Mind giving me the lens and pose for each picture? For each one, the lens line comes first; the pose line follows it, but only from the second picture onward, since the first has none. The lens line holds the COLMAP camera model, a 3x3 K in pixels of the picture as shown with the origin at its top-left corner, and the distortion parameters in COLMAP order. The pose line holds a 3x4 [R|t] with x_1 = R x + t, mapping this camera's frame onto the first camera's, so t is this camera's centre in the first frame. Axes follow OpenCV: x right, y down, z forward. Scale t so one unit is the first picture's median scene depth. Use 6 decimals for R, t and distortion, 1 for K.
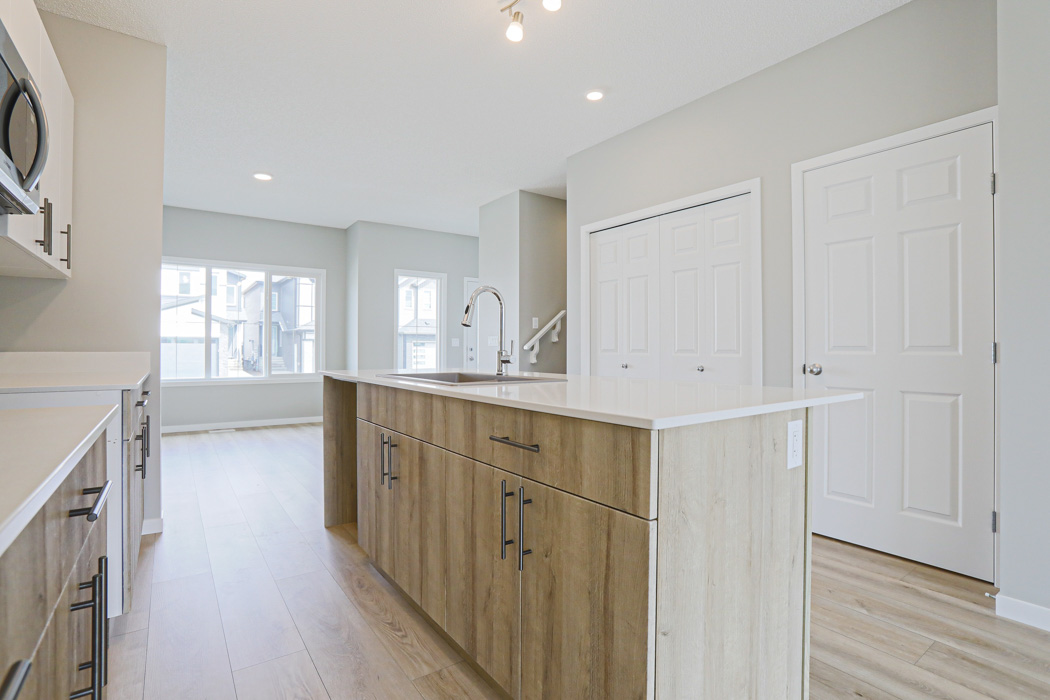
lens RADIAL K [[505.3, 0, 518.8], [0, 505.3, 345.7], [0, 0, 1]] dist [-0.074996, 0.033818]
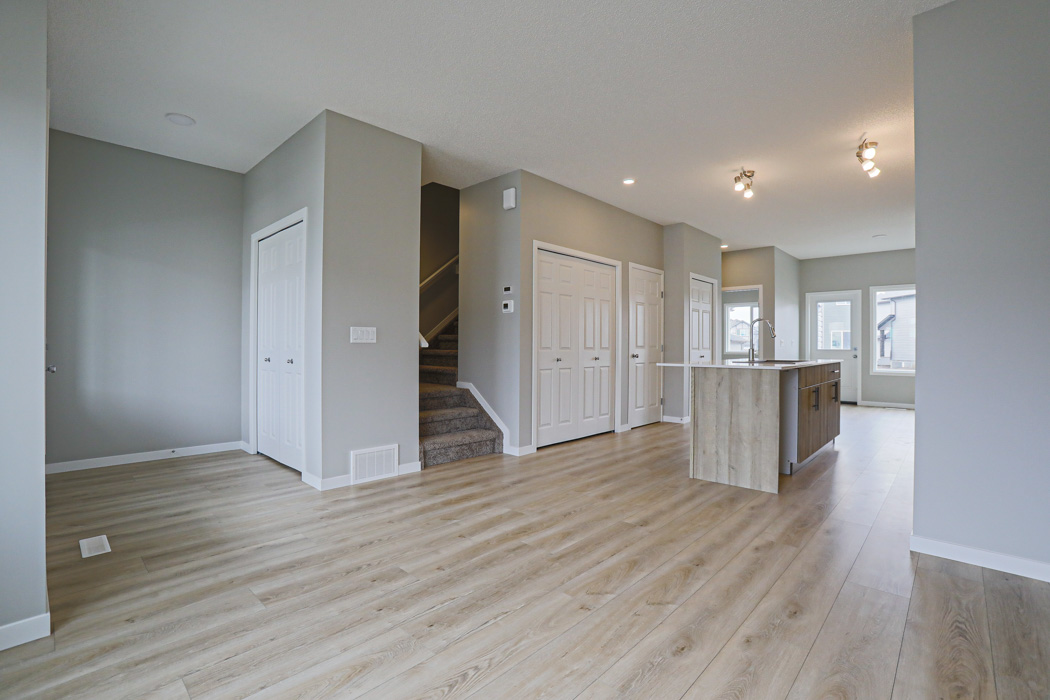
lens RADIAL K [[476.8, 0, 518.3], [0, 476.8, 346.2], [0, 0, 1]] dist [-0.072975, 0.026313]
pose [[-0.185275, -0.003556, 0.982680, -1.198953], [-0.011624, 0.999931, 0.001427, 0.004778], [-0.982618, -0.011158, -0.185304, 1.579768]]
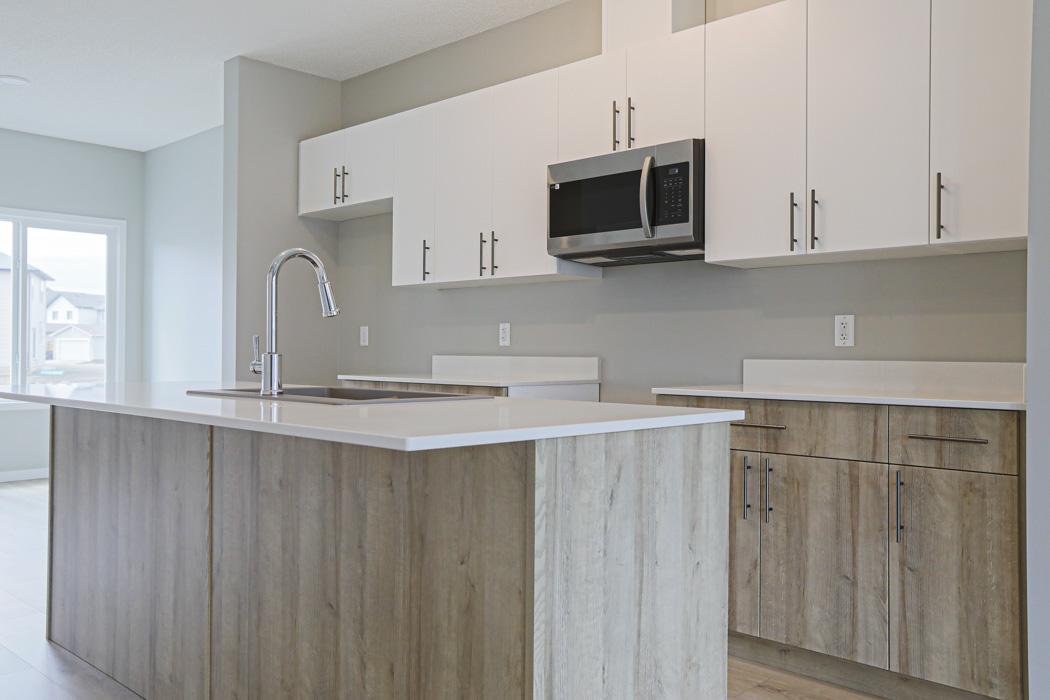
lens RADIAL K [[894.7, 0, 518.9], [0, 894.7, 349.0], [0, 0, 1]] dist [-0.006613, 0.057043]
pose [[-0.983743, -0.010611, -0.179269, -0.087252], [-0.008797, 0.999902, -0.010911, 0.009067], [0.179368, -0.009156, -0.983740, 1.425953]]
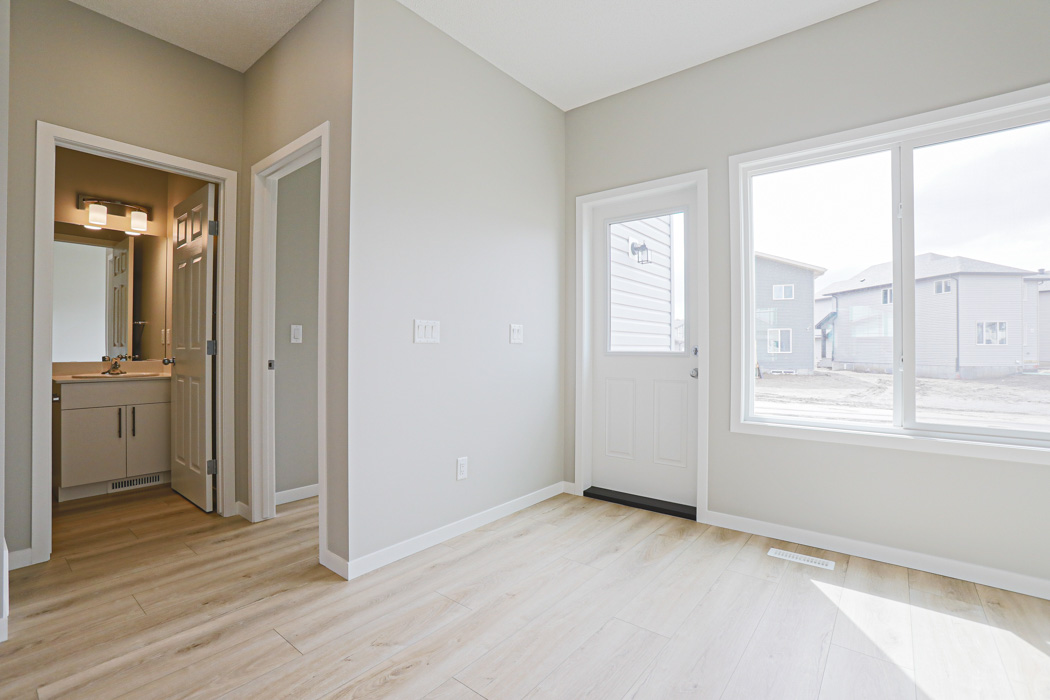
lens RADIAL K [[476.8, 0, 518.3], [0, 476.8, 346.2], [0, 0, 1]] dist [-0.072975, 0.026313]
pose [[-0.264217, 0.000332, 0.964463, 0.197368], [-0.008753, 0.999958, -0.002742, -0.000192], [-0.964423, -0.009167, -0.264203, -0.159629]]
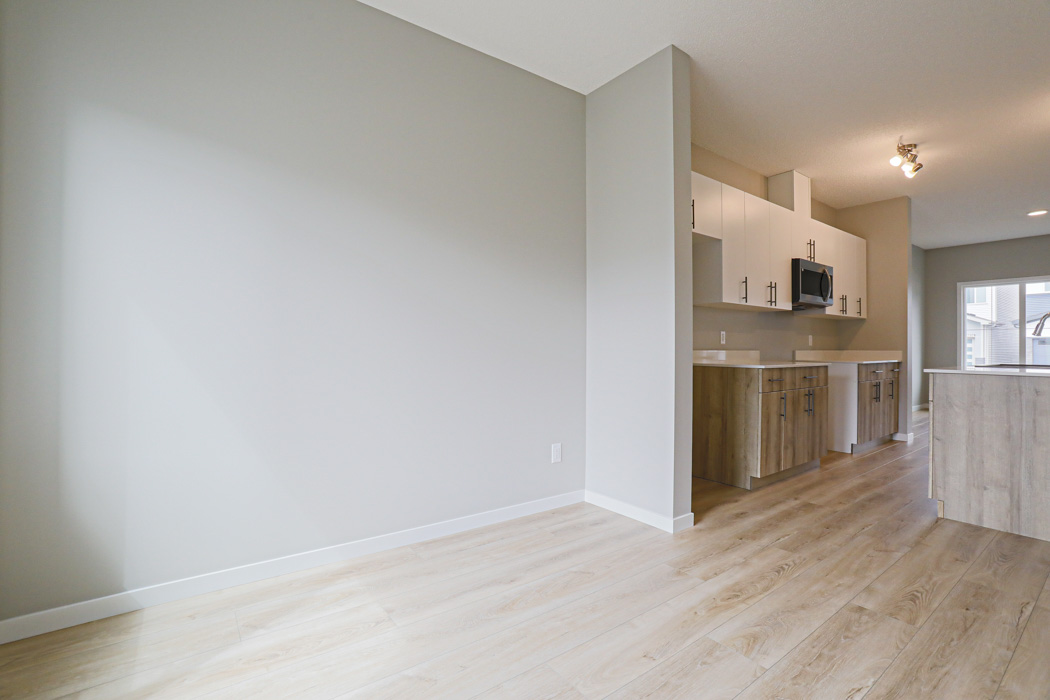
lens RADIAL K [[478.9, 0, 517.4], [0, 478.9, 345.7], [0, 0, 1]] dist [-0.069760, 0.026993]
pose [[-0.001451, -0.005996, -0.999981, 0.925973], [0.001603, 0.999981, -0.005998, 0.000037], [0.999998, -0.001612, -0.001441, -0.480775]]
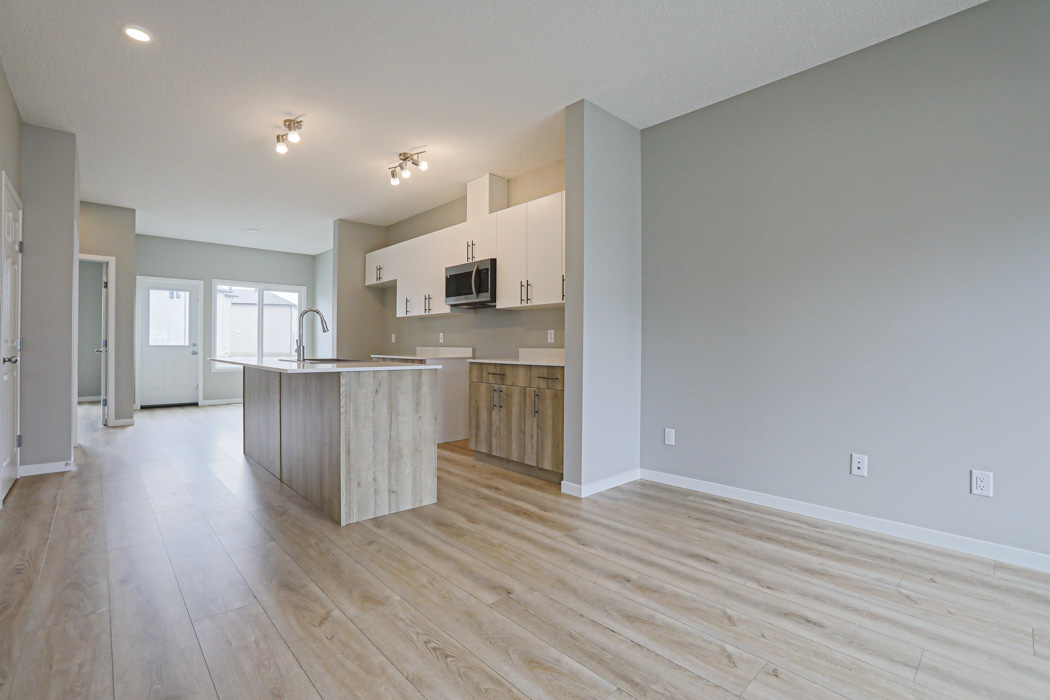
lens RADIAL K [[478.9, 0, 517.4], [0, 478.9, 345.7], [0, 0, 1]] dist [-0.069760, 0.026993]
pose [[-0.992704, -0.008721, -0.120262, -0.378342], [-0.008002, 0.999947, -0.006456, 0.009149], [0.120312, -0.005446, -0.992721, 1.802157]]
